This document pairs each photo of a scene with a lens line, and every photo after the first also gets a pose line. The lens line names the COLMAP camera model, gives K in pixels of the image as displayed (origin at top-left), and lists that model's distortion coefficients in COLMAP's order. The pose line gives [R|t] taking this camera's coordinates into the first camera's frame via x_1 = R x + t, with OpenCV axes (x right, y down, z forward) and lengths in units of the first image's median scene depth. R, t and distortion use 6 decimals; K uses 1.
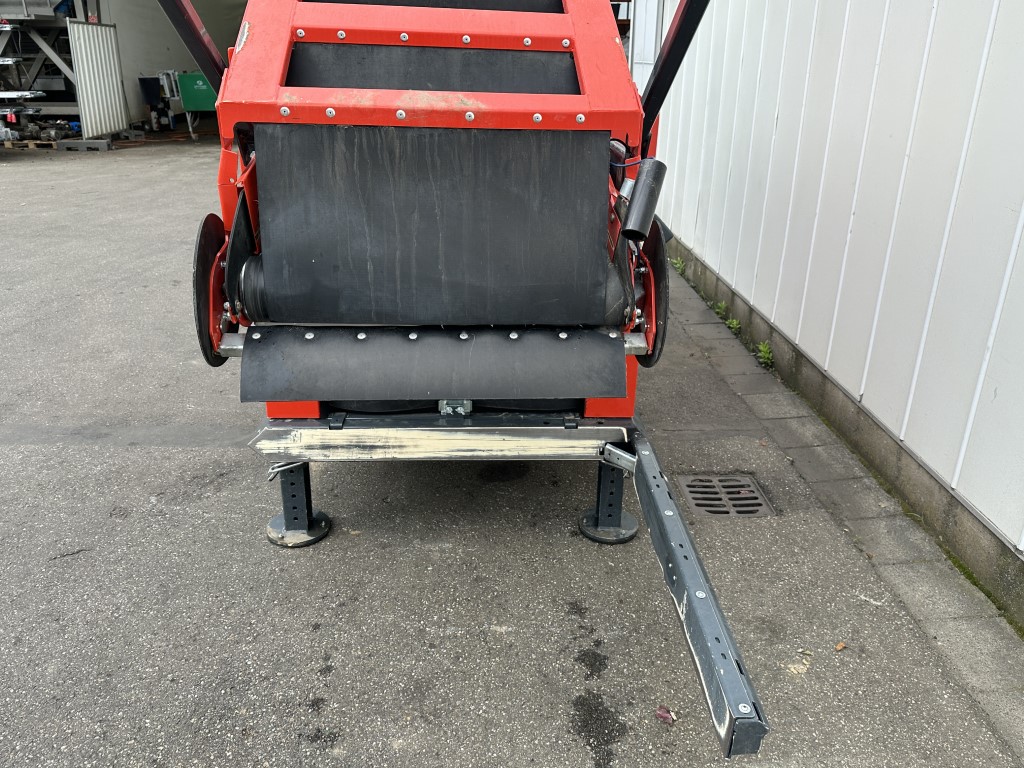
lens RADIAL K [[765.8, 0, 515.8], [0, 765.8, 386.5], [0, 0, 1]] dist [0.126708, -0.210551]
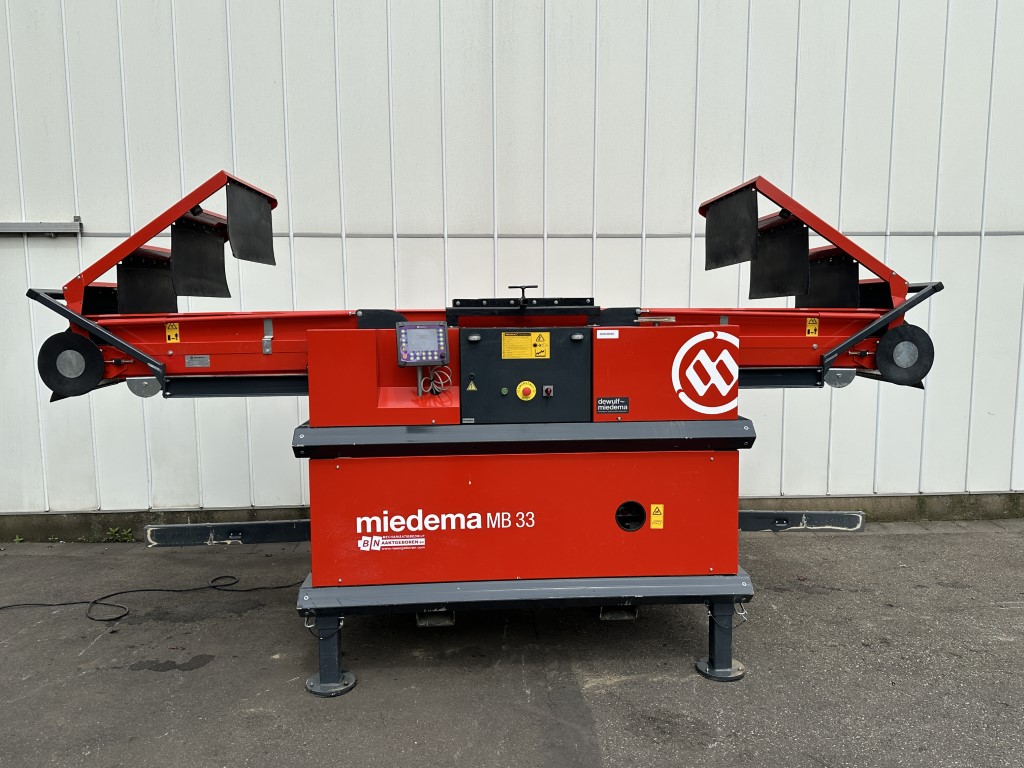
lens RADIAL K [[765.8, 0, 515.8], [0, 765.8, 386.5], [0, 0, 1]] dist [0.126708, -0.210551]
pose [[-0.016219, -0.121460, 0.992464, -1.615532], [0.402025, 0.908033, 0.117697, -0.570150], [-0.915485, 0.400904, 0.034103, 1.165195]]
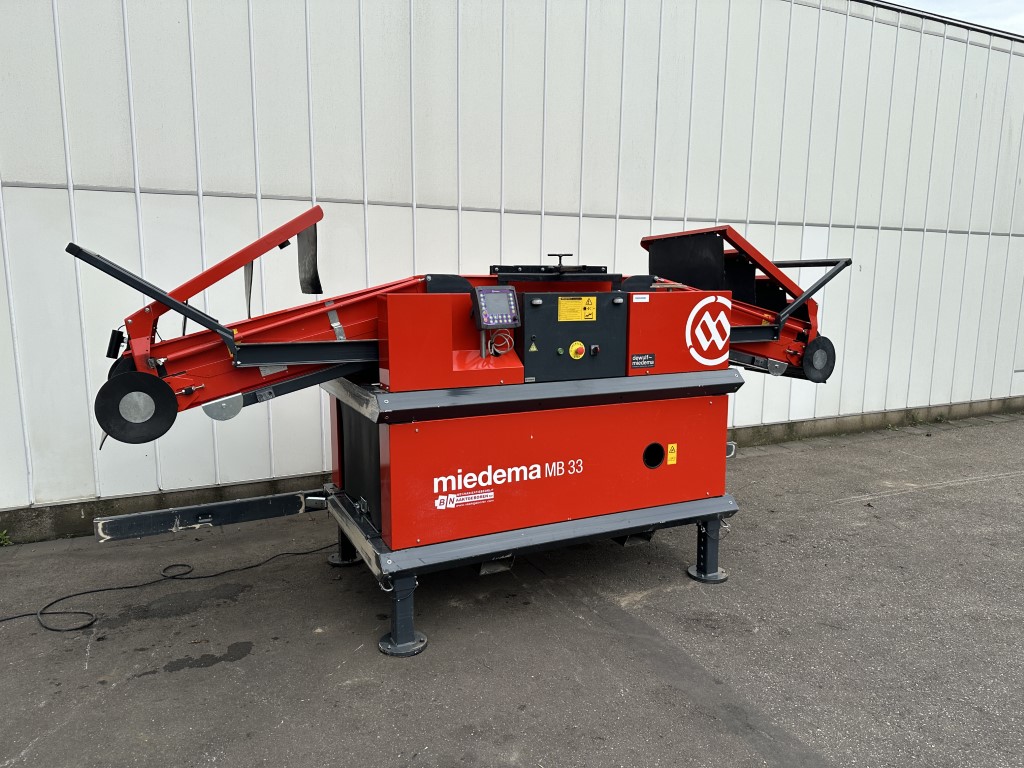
lens RADIAL K [[712.6, 0, 513.9], [0, 712.6, 388.8], [0, 0, 1]] dist [0.146126, -0.242163]
pose [[-0.399838, -0.155314, 0.903331, -1.494713], [0.353494, 0.883167, 0.308314, -0.794161], [-0.845678, 0.442598, -0.298221, 1.729082]]
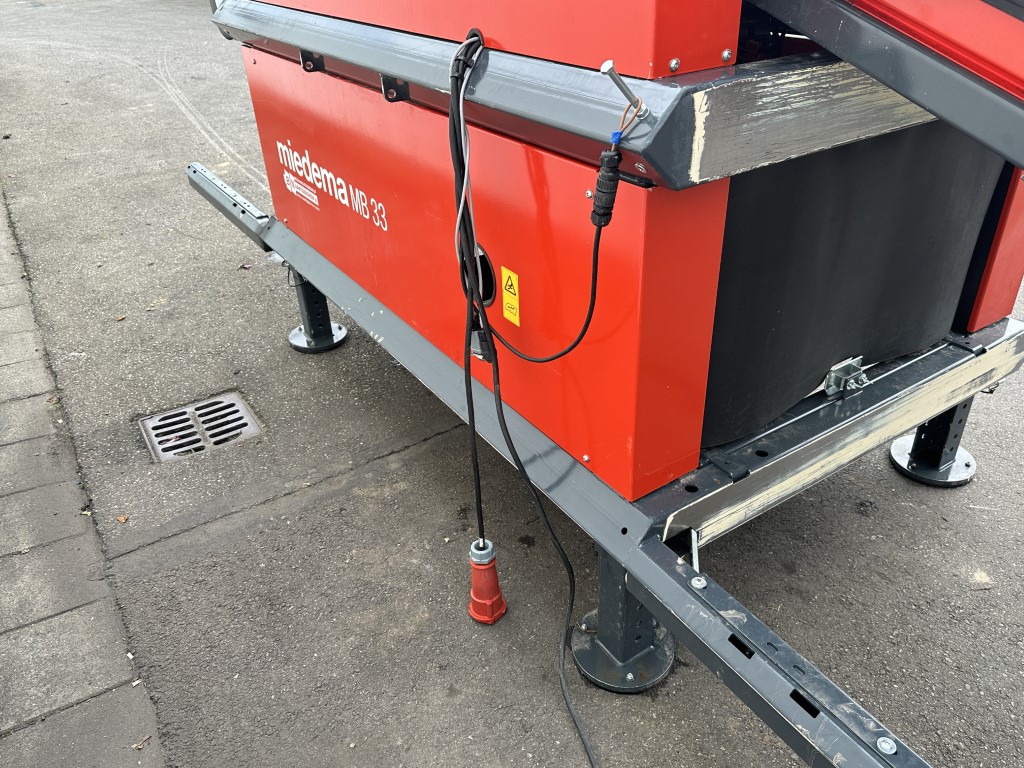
lens RADIAL K [[765.8, 0, 515.8], [0, 765.8, 386.5], [0, 0, 1]] dist [0.126708, -0.210551]
pose [[0.853521, -0.318304, 0.412535, -0.575952], [0.252104, 0.945155, 0.207667, -0.164436], [-0.456011, -0.073246, 0.886955, 0.558777]]
